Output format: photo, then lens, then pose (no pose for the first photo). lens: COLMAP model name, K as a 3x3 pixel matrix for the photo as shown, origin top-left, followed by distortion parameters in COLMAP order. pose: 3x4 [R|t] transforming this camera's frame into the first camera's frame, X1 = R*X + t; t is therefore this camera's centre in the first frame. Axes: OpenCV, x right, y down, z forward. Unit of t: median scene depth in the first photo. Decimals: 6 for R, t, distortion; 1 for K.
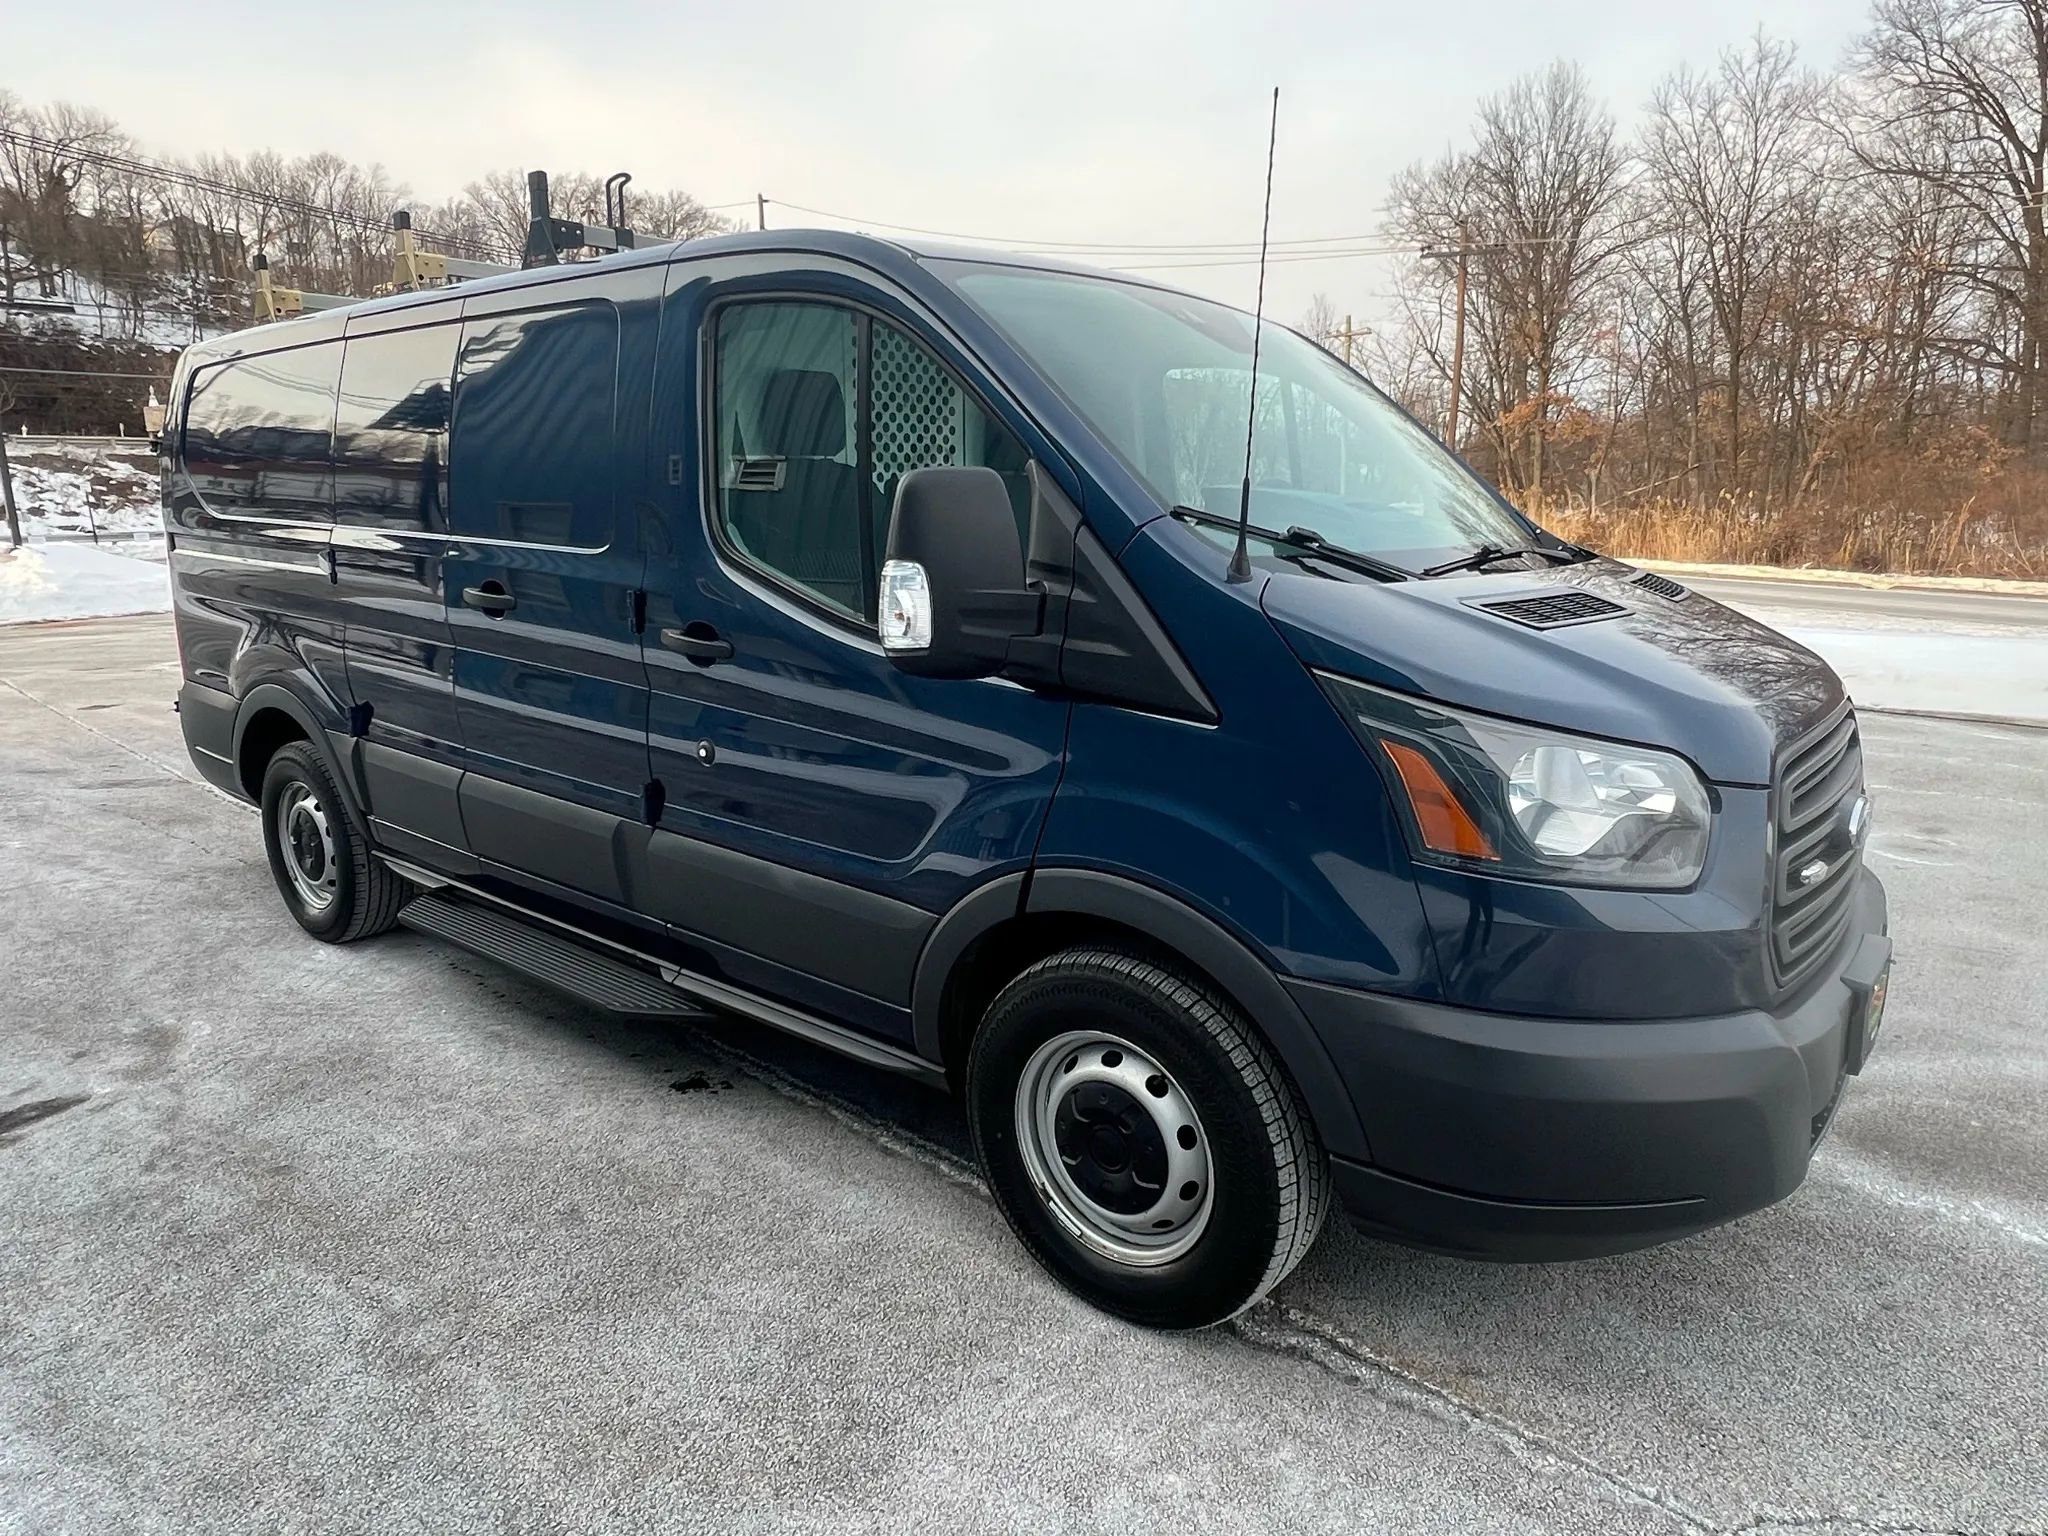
lens RADIAL K [[1300.4, 0, 1022.3], [0, 1300.4, 770.8], [0, 0, 1]] dist [0.000381, -0.001903]
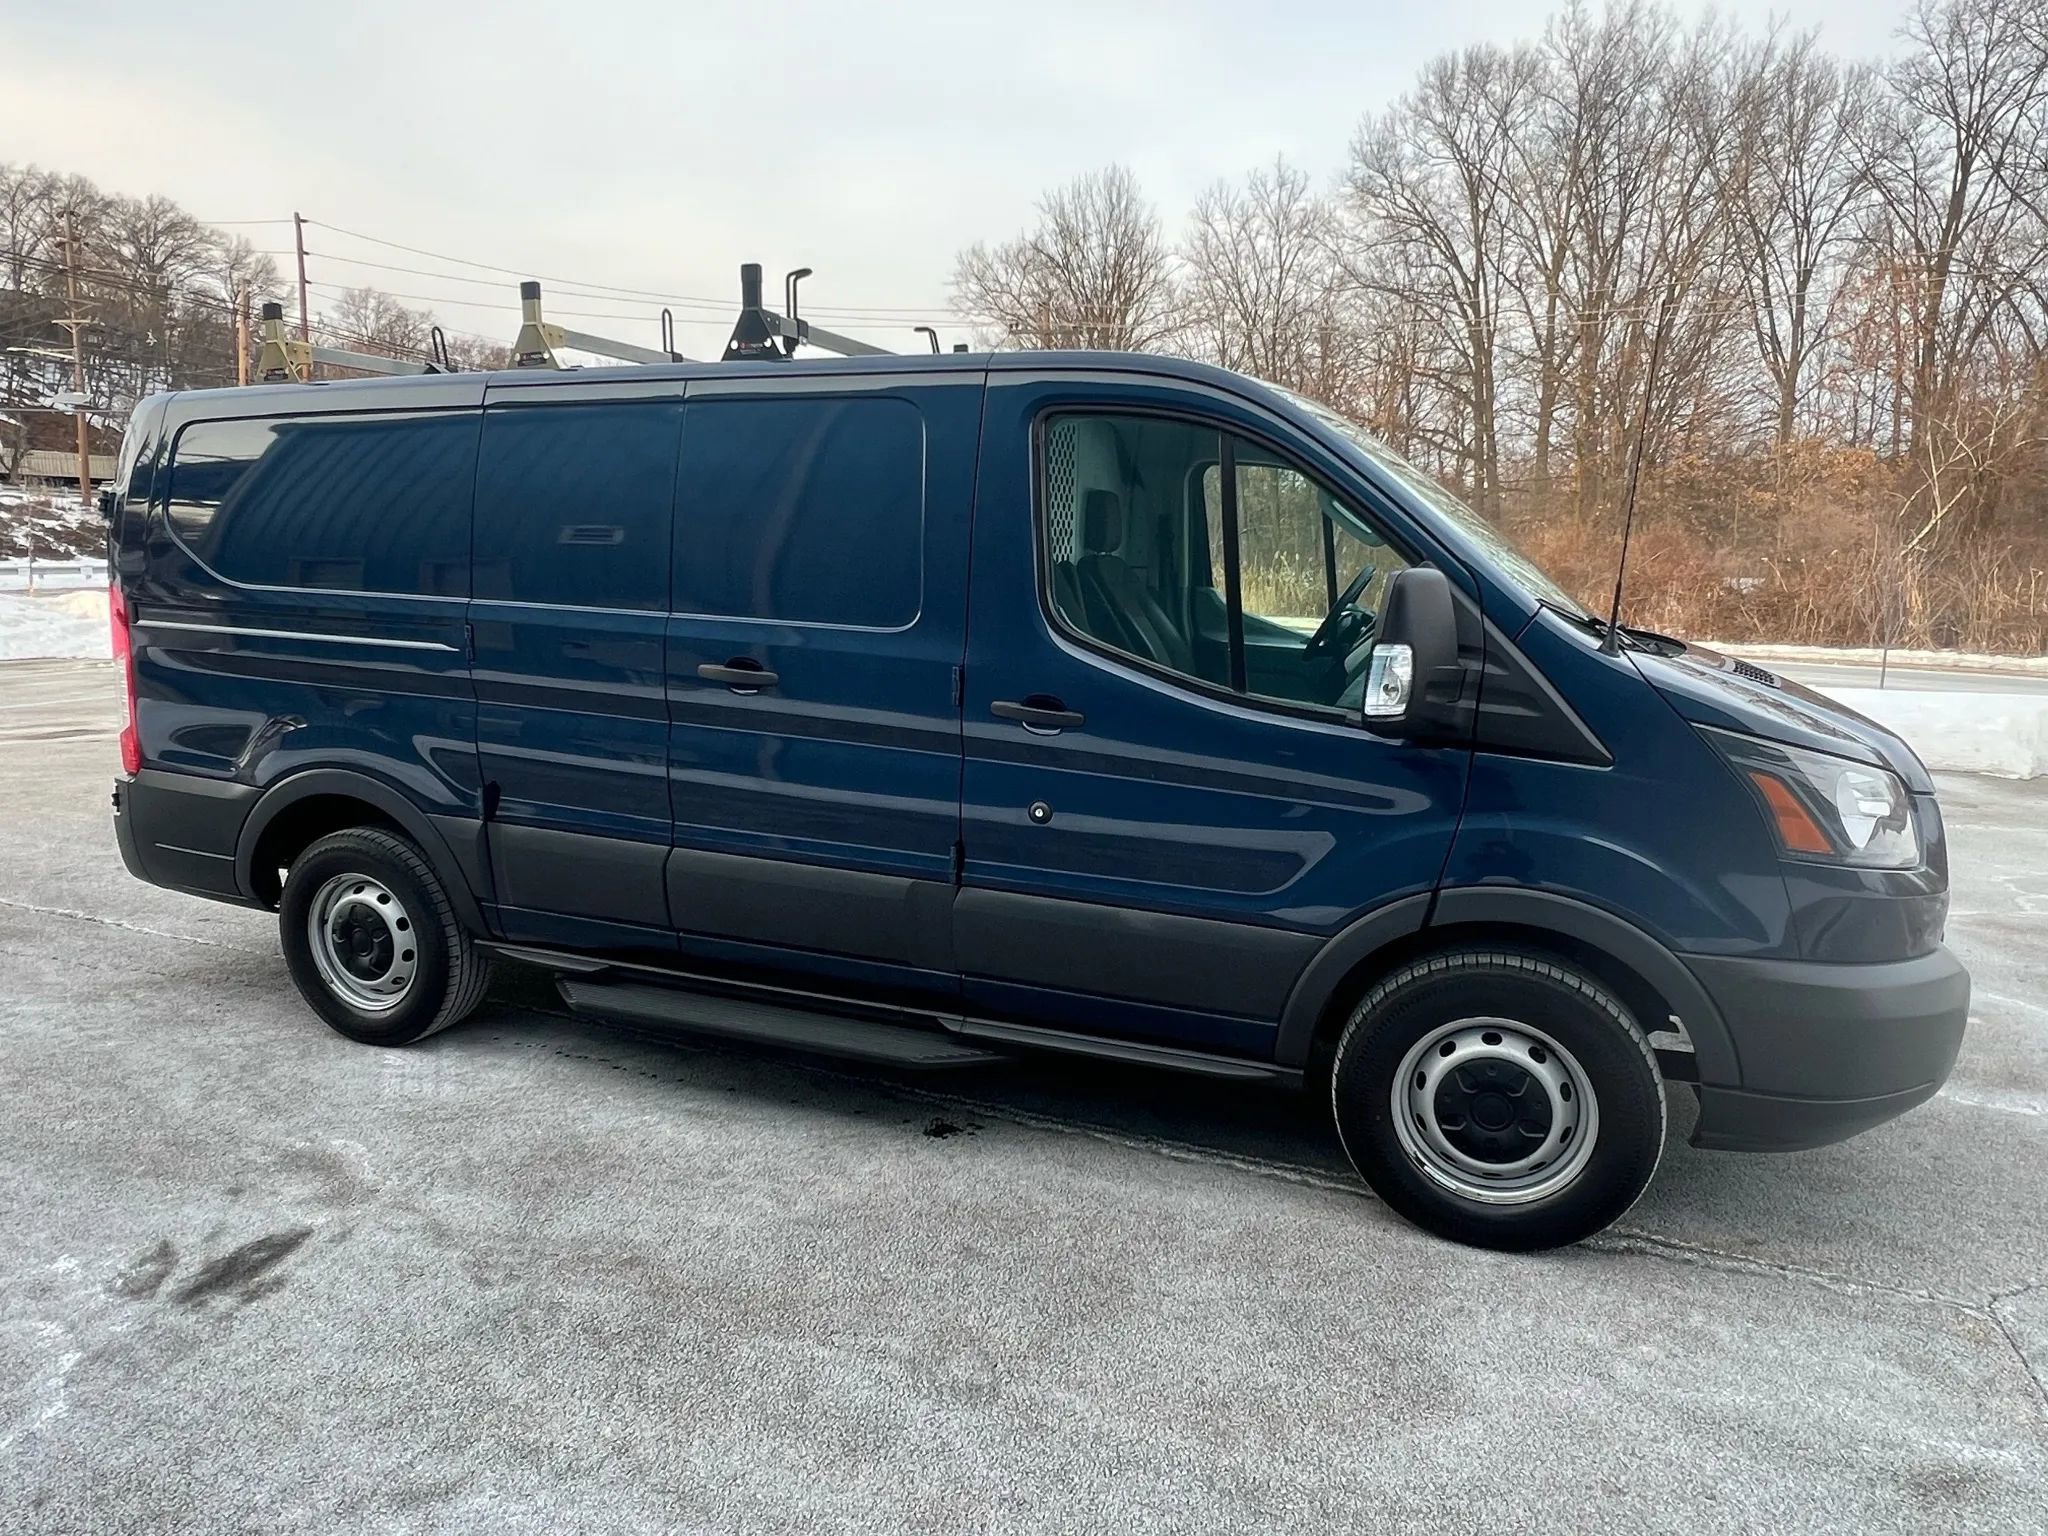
lens RADIAL K [[1300.4, 0, 1024.2], [0, 1300.4, 772.9], [0, 0, 1]] dist [0.000381, -0.001903]
pose [[0.945950, -0.041144, 0.321693, -0.596550], [0.053244, 0.998163, -0.028900, -0.015988], [-0.319913, 0.044466, 0.946403, -0.036602]]
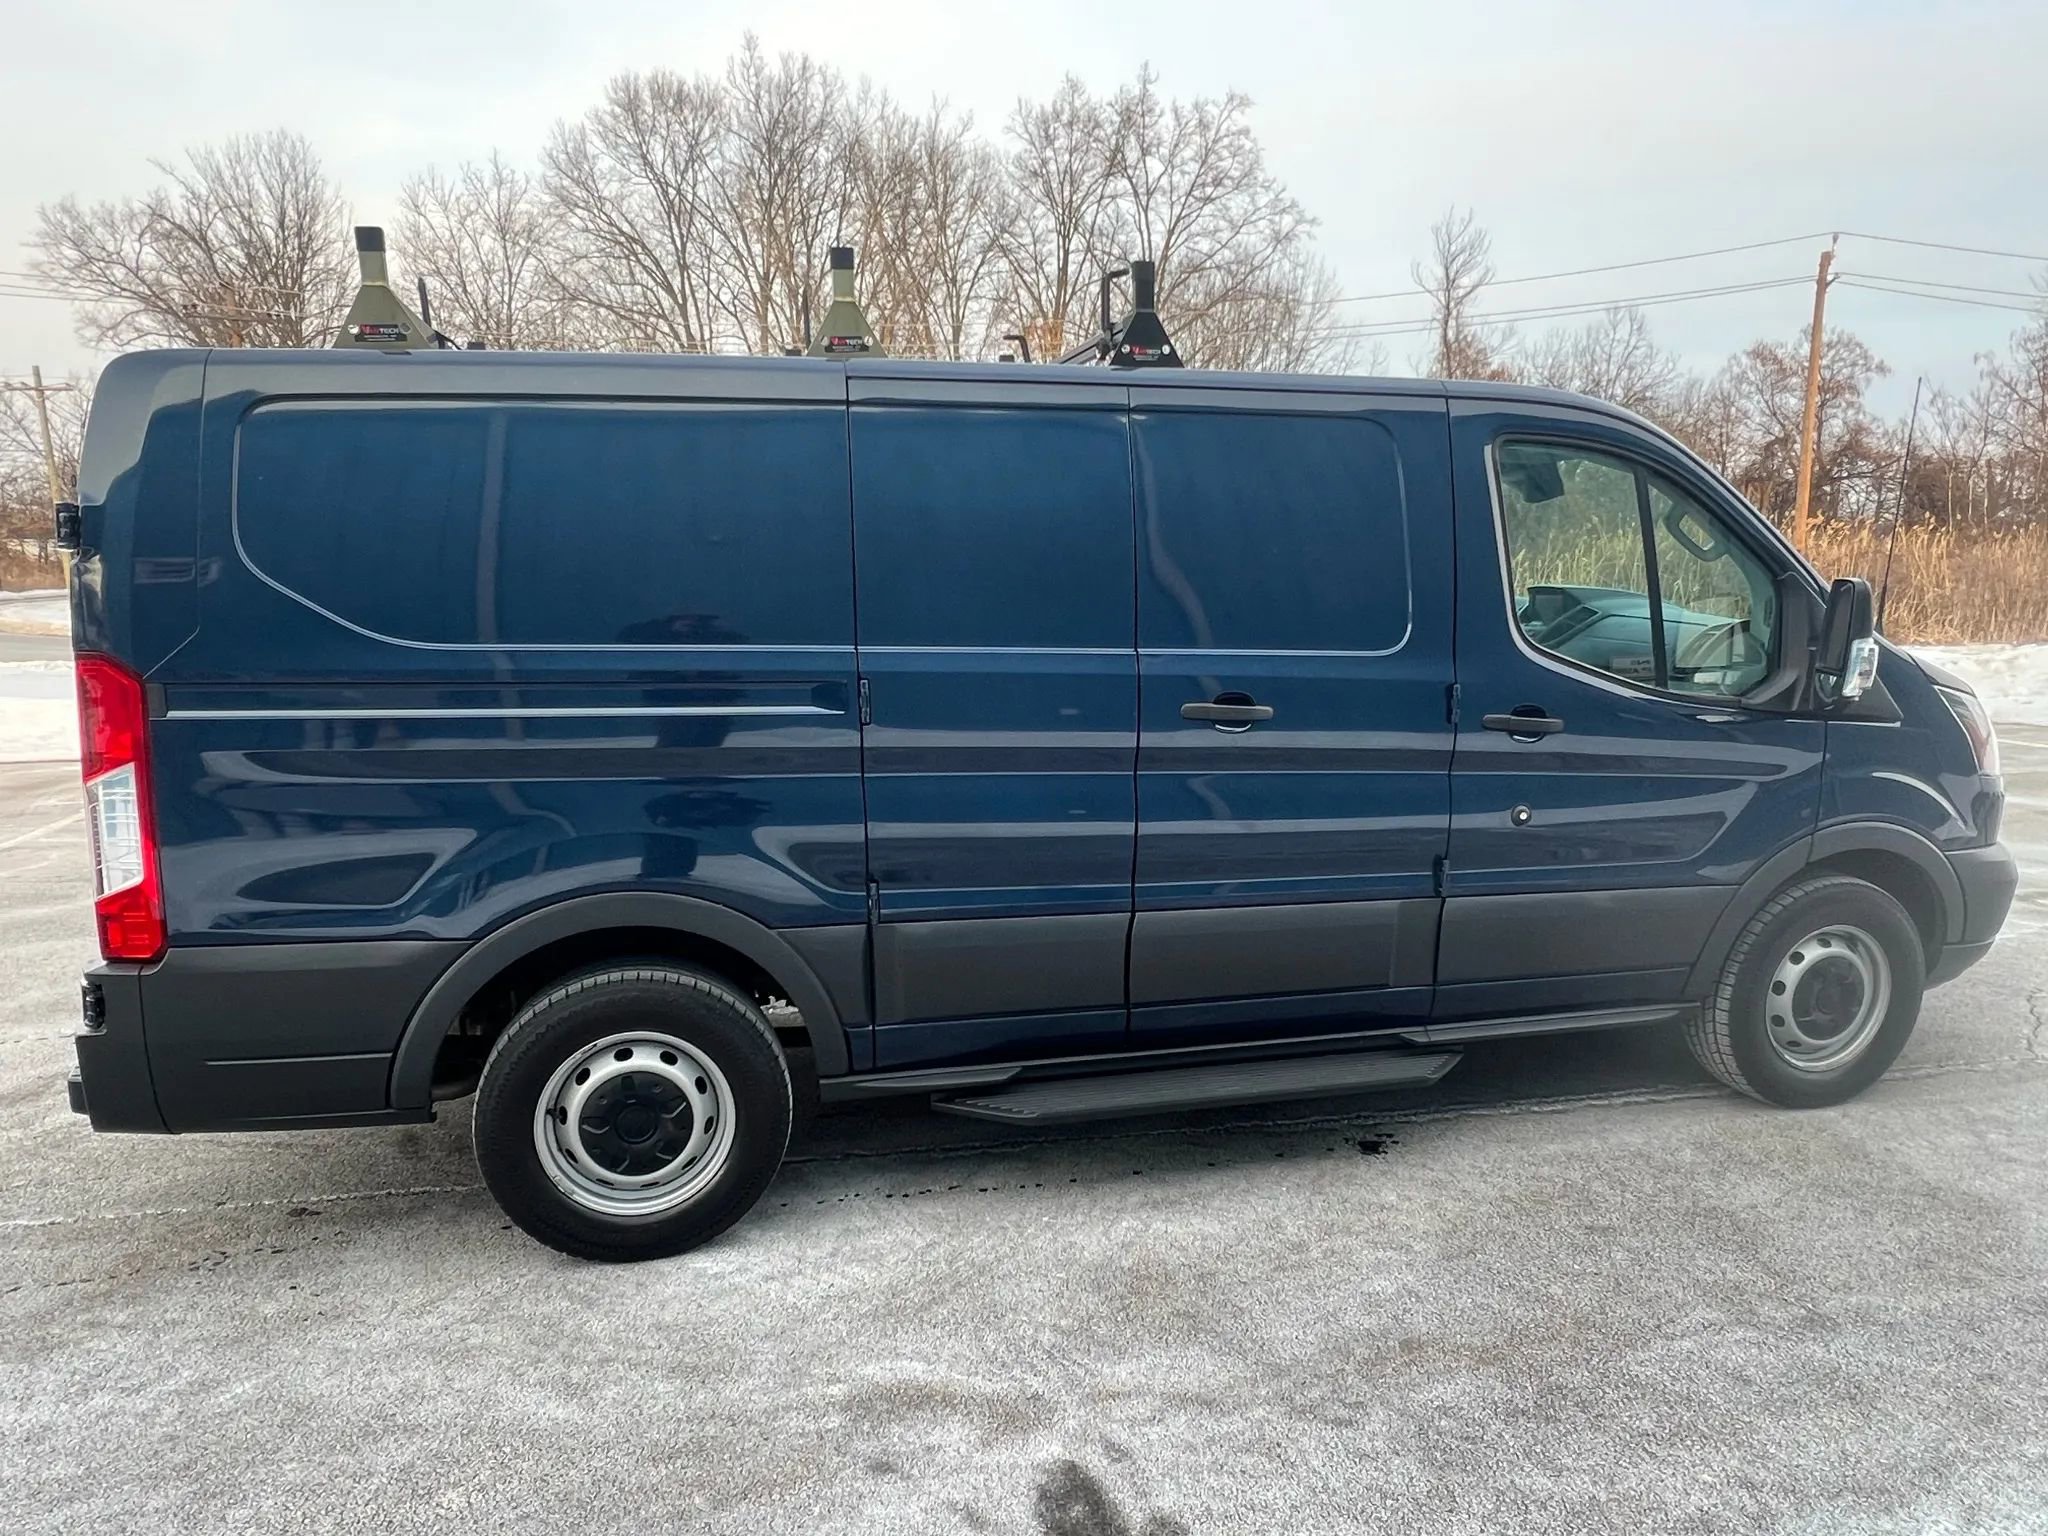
lens RADIAL K [[1300.4, 0, 1021.7], [0, 1300.4, 786.7], [0, 0, 1]] dist [0.000381, -0.001903]
pose [[0.596740, -0.134424, 0.791095, -1.407880], [0.172744, 0.984274, 0.036944, -0.157167], [-0.783620, 0.114611, 0.610576, 0.621365]]
